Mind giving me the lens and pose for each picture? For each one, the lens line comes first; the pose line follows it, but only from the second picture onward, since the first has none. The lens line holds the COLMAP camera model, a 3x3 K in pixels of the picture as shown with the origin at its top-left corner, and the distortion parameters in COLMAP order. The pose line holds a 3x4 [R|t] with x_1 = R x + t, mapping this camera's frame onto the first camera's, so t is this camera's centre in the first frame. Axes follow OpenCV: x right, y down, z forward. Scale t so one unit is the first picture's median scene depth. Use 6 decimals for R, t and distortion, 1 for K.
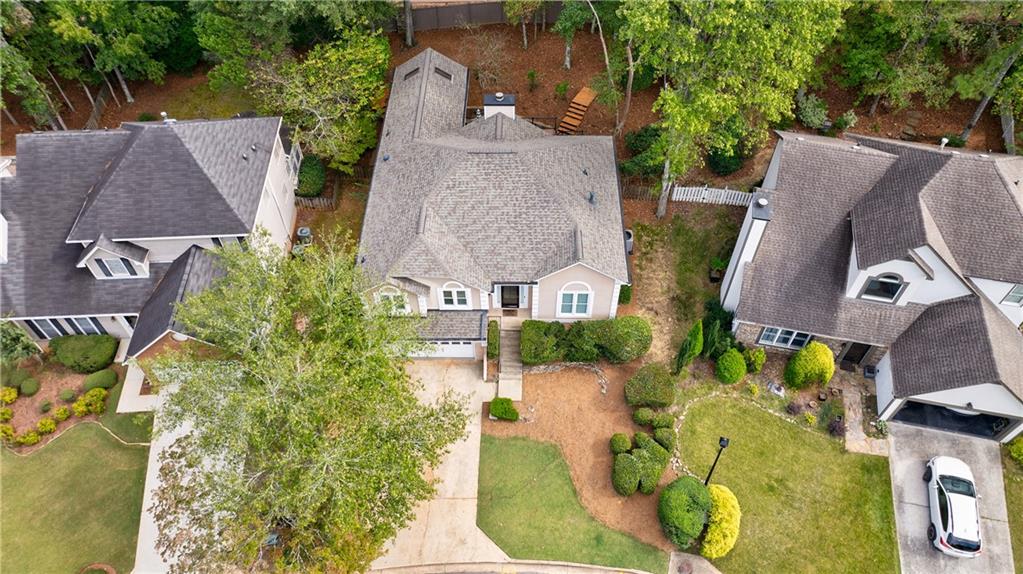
lens RADIAL K [[710.4, 0, 511.5], [0, 710.4, 287.0], [0, 0, 1]] dist [-0.001627, -0.001228]
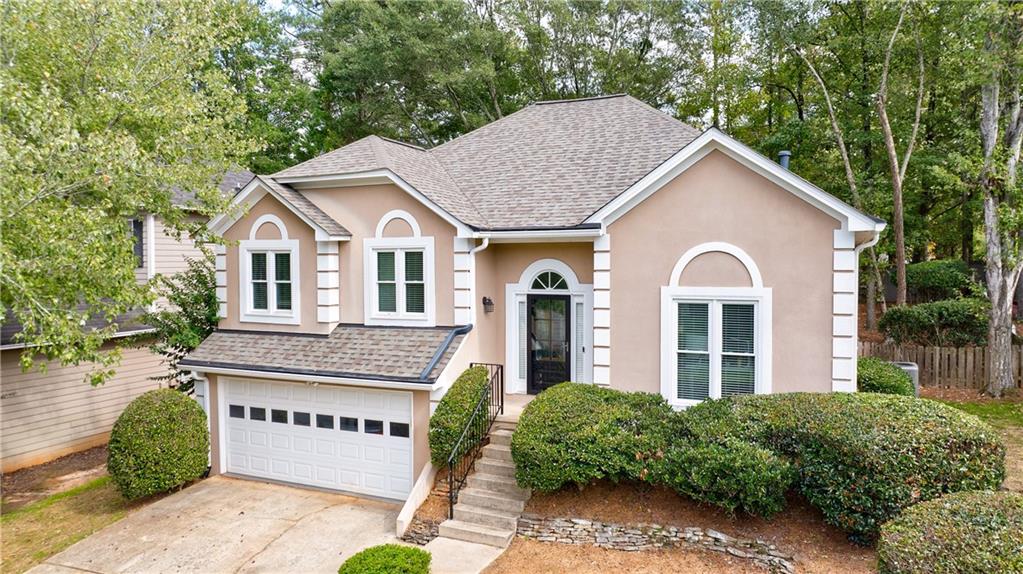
lens RADIAL K [[710.4, 0, 511.5], [0, 710.4, 287.0], [0, 0, 1]] dist [-0.001627, -0.001228]
pose [[0.915730, 0.021734, -0.401207, 0.141786], [-0.315199, 0.658108, -0.683772, 0.277256], [0.249176, 0.752610, 0.609499, 0.786164]]
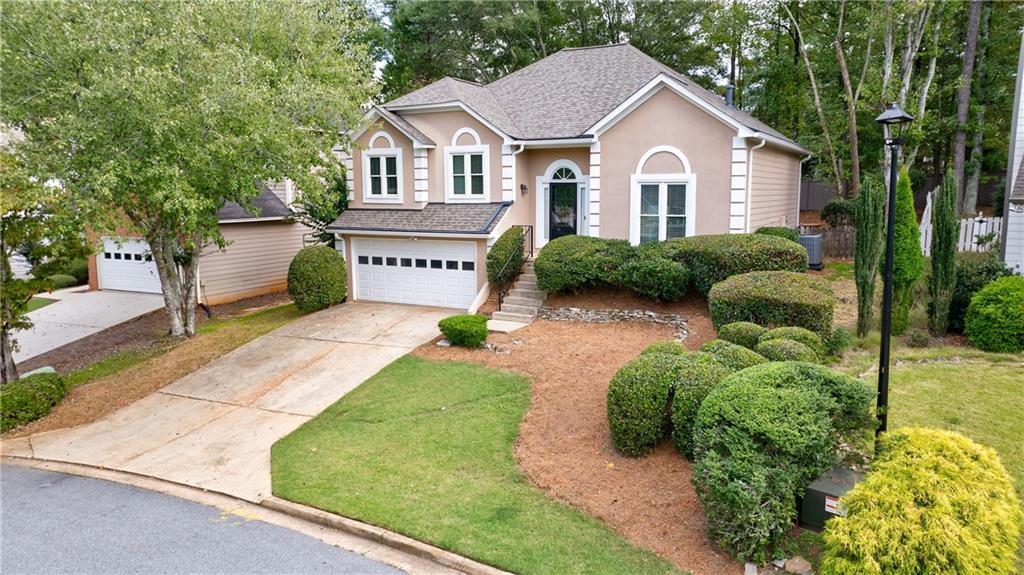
lens RADIAL K [[711.1, 0, 512.0], [0, 711.1, 287.5], [0, 0, 1]] dist [-0.001627, -0.001228]
pose [[0.882869, 0.072210, -0.464034, 0.256604], [-0.367832, 0.720634, -0.587695, 0.448209], [0.291961, 0.689545, 0.662787, 0.676721]]
